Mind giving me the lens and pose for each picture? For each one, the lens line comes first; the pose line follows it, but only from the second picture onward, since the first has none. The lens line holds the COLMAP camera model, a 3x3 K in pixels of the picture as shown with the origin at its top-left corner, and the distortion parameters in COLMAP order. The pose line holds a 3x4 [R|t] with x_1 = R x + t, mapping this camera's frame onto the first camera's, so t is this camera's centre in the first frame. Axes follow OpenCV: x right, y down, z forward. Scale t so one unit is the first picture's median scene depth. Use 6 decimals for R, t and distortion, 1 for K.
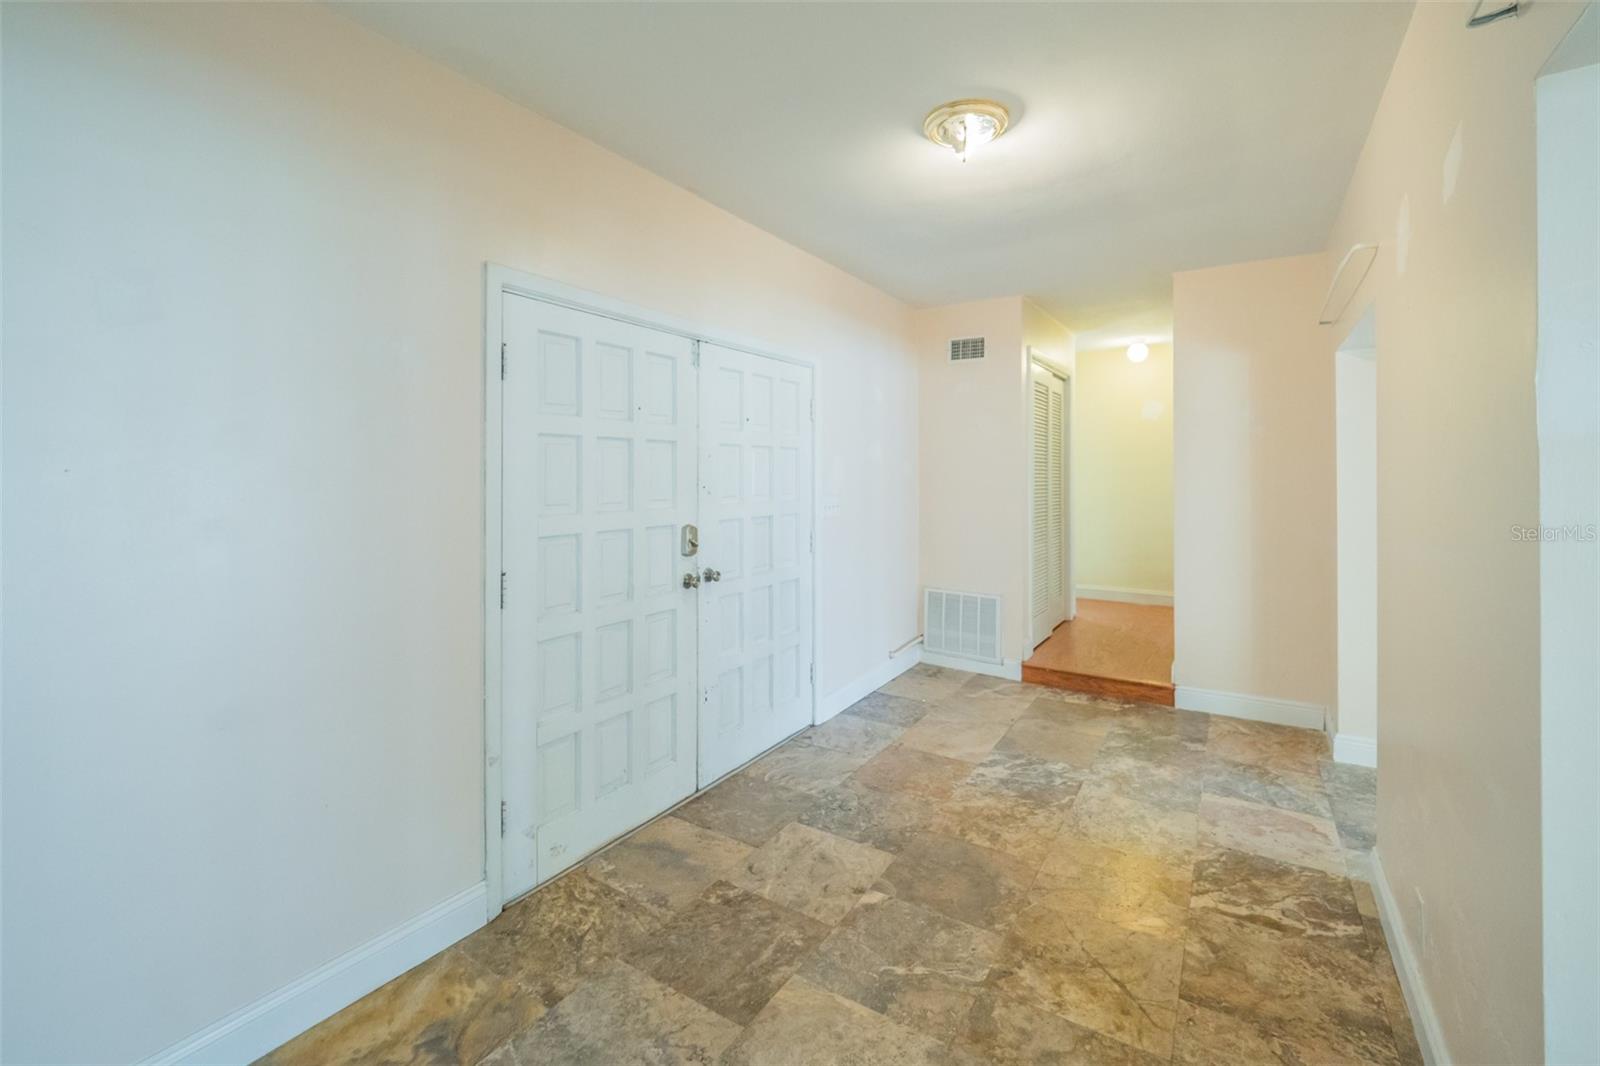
lens RADIAL K [[680.5, 0, 805.5], [0, 680.5, 490.6], [0, 0, 1]] dist [-0.010913, 0.000680]
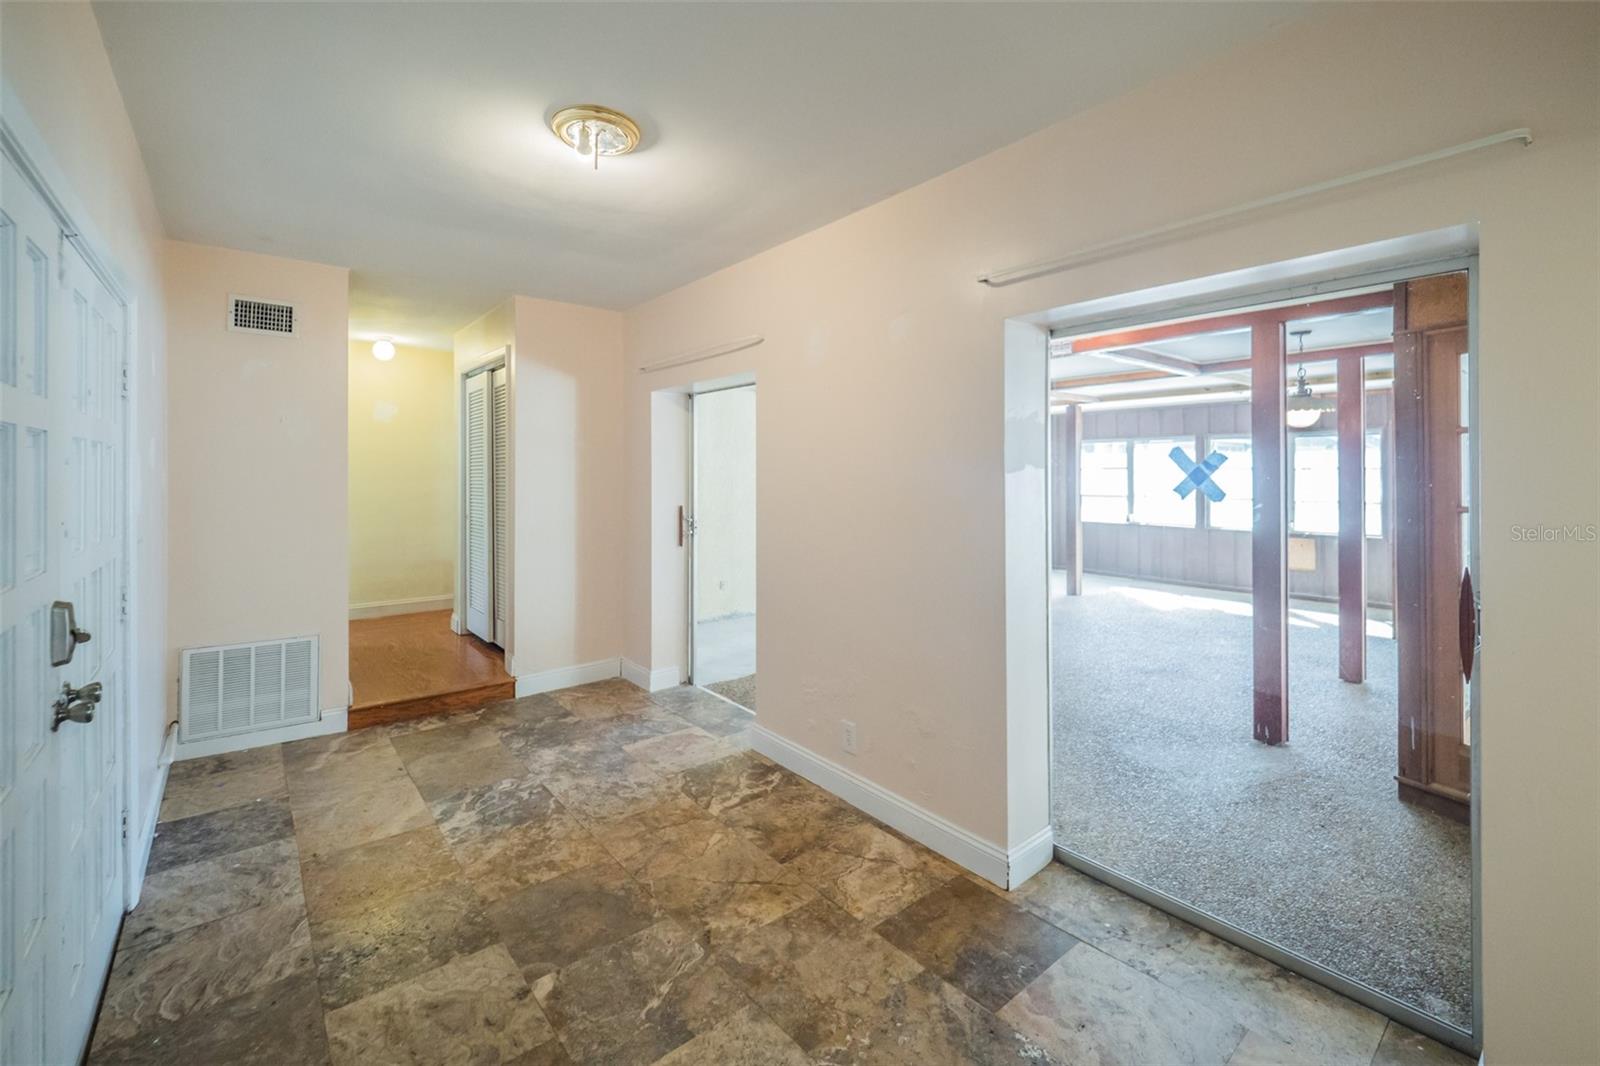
lens RADIAL K [[680.5, 0, 820.3], [0, 680.5, 467.5], [0, 0, 1]] dist [-0.010913, 0.000680]
pose [[0.309504, -0.000995, 0.950898, -0.505411], [0.033133, 0.999404, -0.009739, -0.022919], [-0.950321, 0.034520, 0.309353, 0.330370]]
